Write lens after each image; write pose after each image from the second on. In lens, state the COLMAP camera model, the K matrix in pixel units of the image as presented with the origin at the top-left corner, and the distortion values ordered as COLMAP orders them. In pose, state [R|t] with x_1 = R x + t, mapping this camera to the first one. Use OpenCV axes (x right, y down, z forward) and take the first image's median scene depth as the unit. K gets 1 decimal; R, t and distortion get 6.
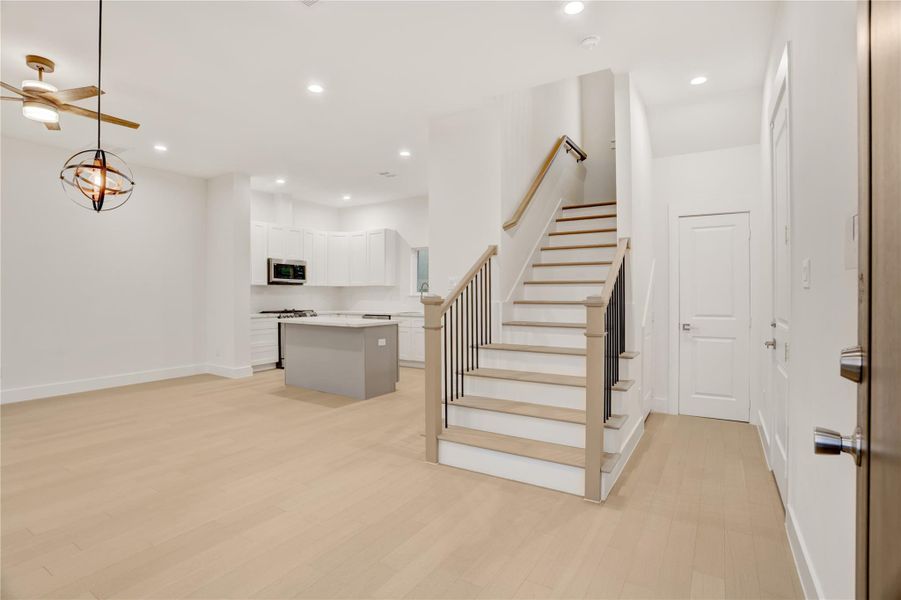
lens RADIAL K [[450.6, 0, 445.6], [0, 450.6, 302.1], [0, 0, 1]] dist [-0.058373, 0.000315]
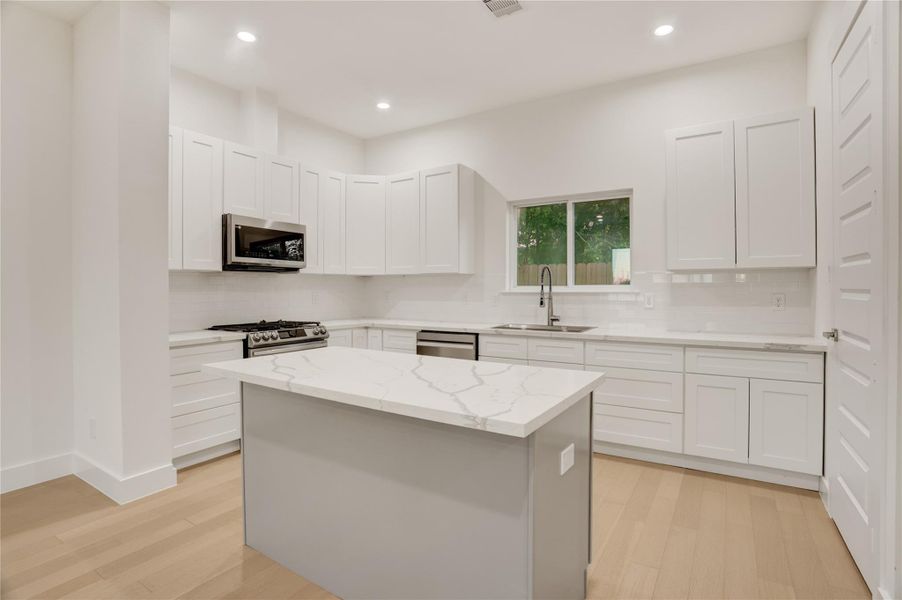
lens RADIAL K [[447.3, 0, 450.2], [0, 447.3, 285.3], [0, 0, 1]] dist [-0.029341, 0.000254]
pose [[0.999920, -0.002136, 0.012469, -0.162870], [0.002386, 0.999795, -0.020084, -0.013303], [-0.012423, 0.020112, 0.999721, 0.524474]]
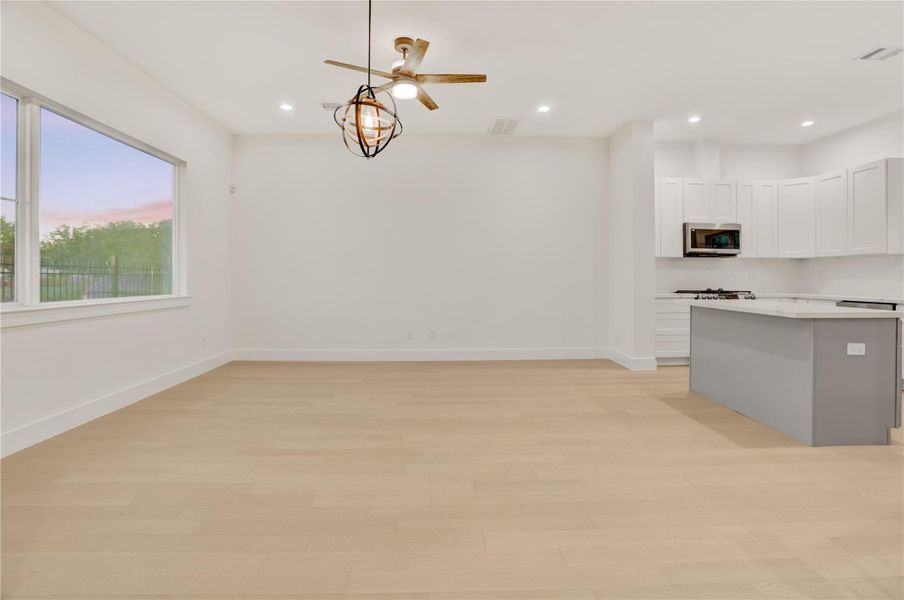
lens RADIAL K [[457.0, 0, 467.2], [0, 457.0, 275.4], [0, 0, 1]] dist [-0.003660, 0.000752]
pose [[0.604436, 0.000484, -0.796653, 0.013698], [-0.015339, 0.999821, -0.011031, 0.008438], [0.796506, 0.018888, 0.604336, 0.206245]]
